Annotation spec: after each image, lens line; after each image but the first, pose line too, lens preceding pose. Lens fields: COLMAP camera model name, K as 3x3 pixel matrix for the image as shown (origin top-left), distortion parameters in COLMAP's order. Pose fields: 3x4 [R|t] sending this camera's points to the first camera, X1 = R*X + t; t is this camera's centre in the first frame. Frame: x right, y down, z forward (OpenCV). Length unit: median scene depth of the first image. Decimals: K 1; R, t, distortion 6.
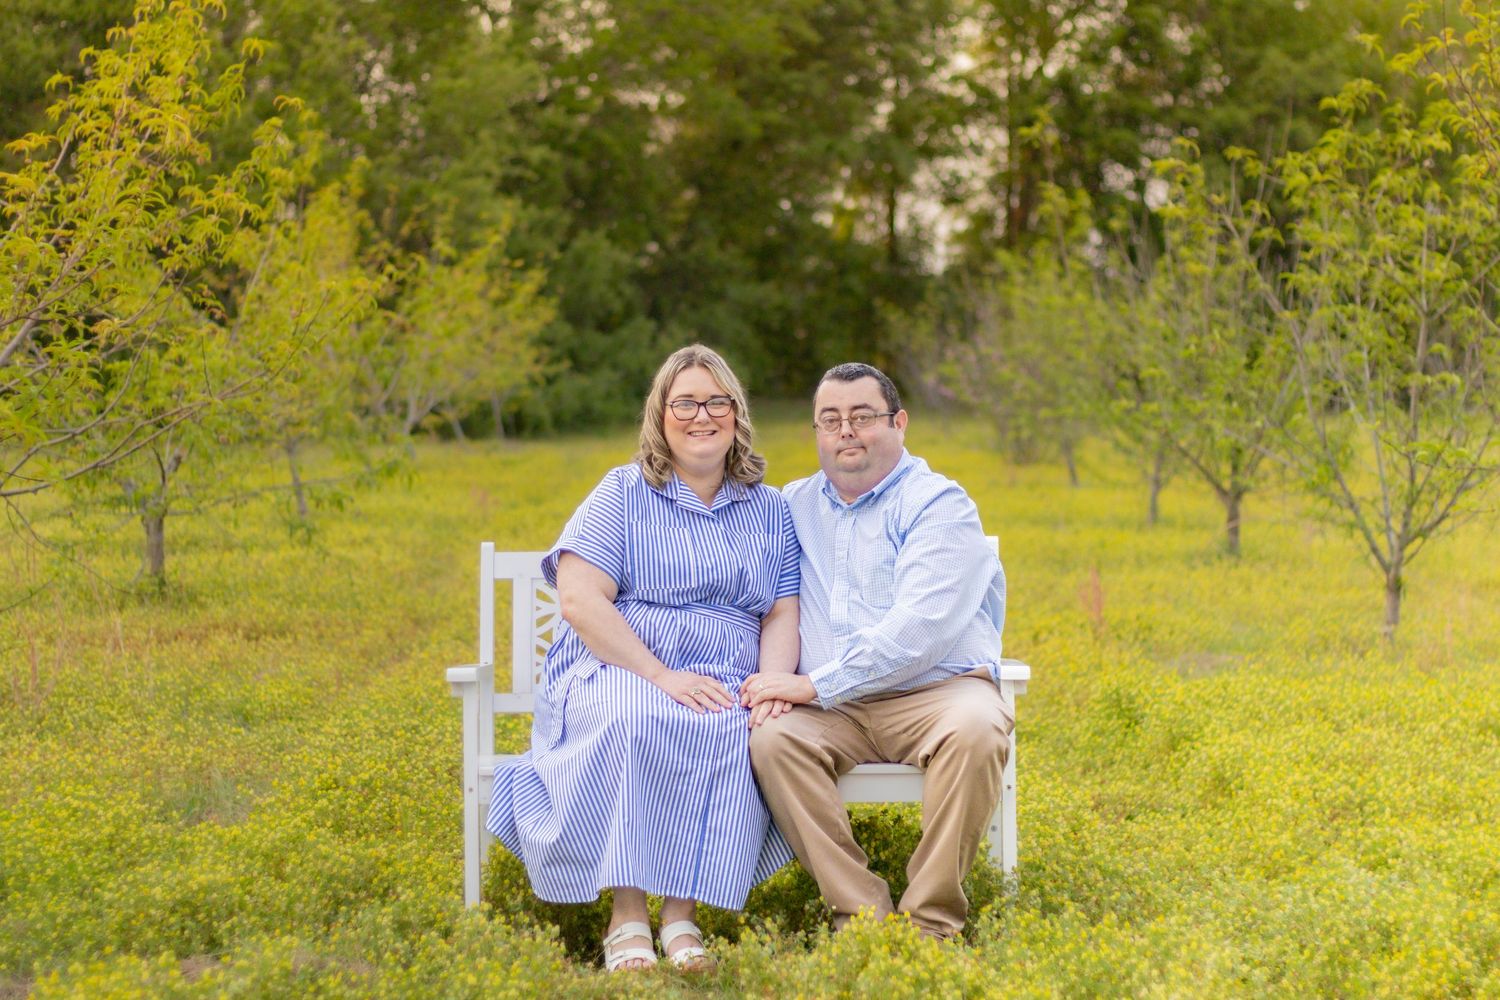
lens RADIAL K [[3441.3, 0, 750.0], [0, 3441.3, 500.0], [0, 0, 1]] dist [0.012784, -0.069949]
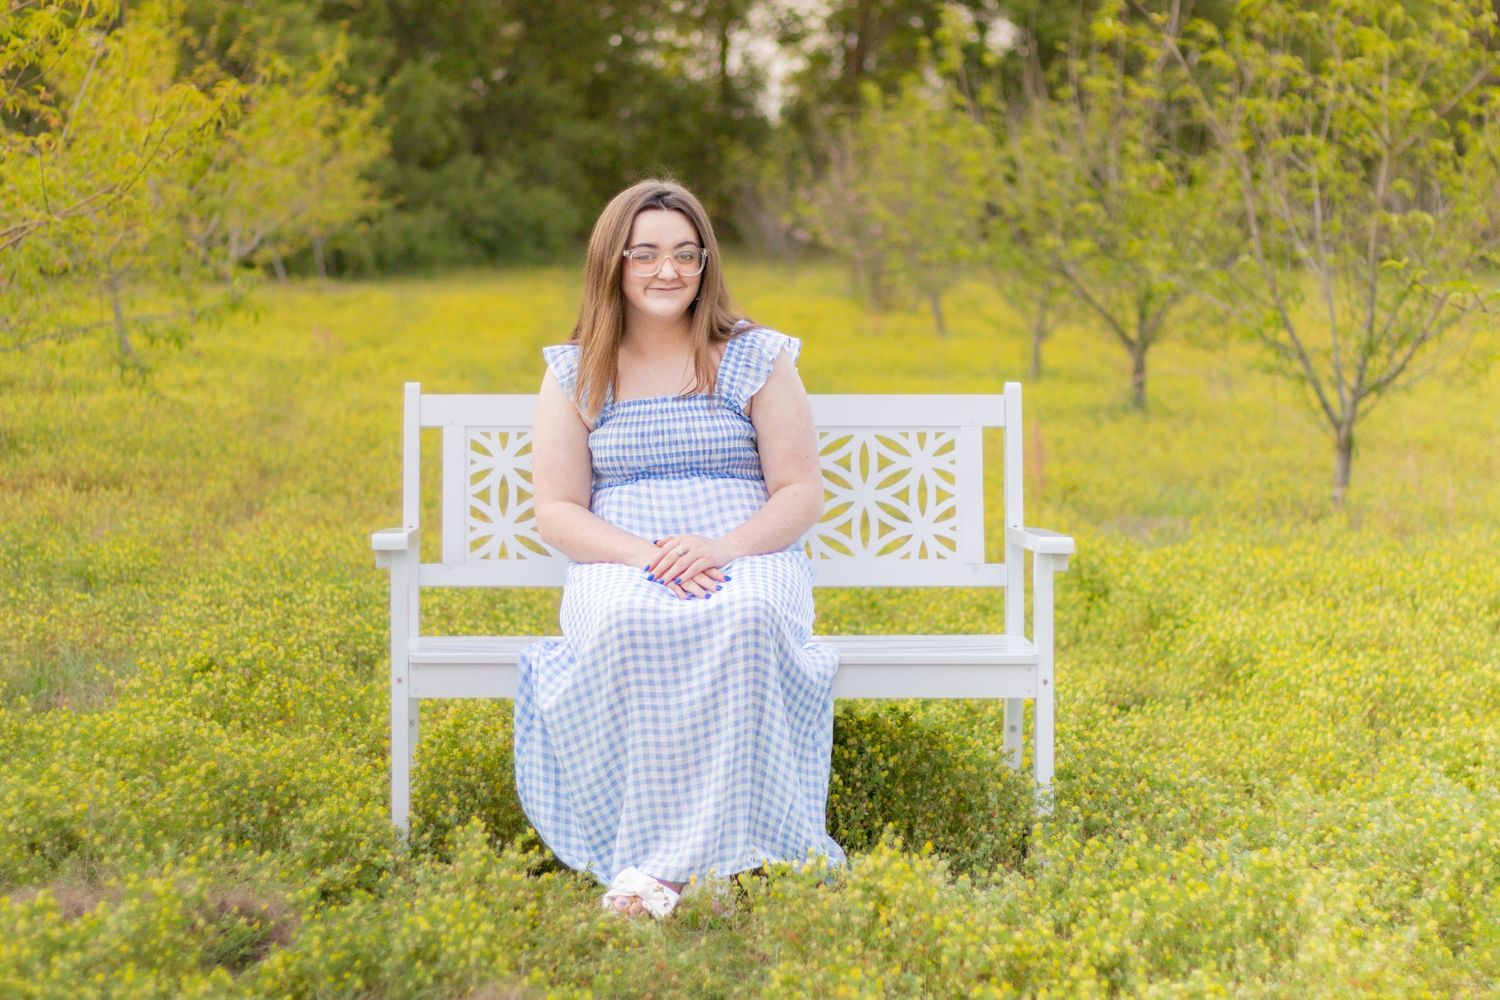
lens RADIAL K [[3441.3, 0, 750.0], [0, 3441.3, 500.0], [0, 0, 1]] dist [0.012784, -0.069949]
pose [[0.998055, 0.010124, 0.061508, -0.028001], [-0.012755, 0.999013, 0.042539, 0.002627], [-0.061017, -0.043241, 0.997200, 0.099366]]
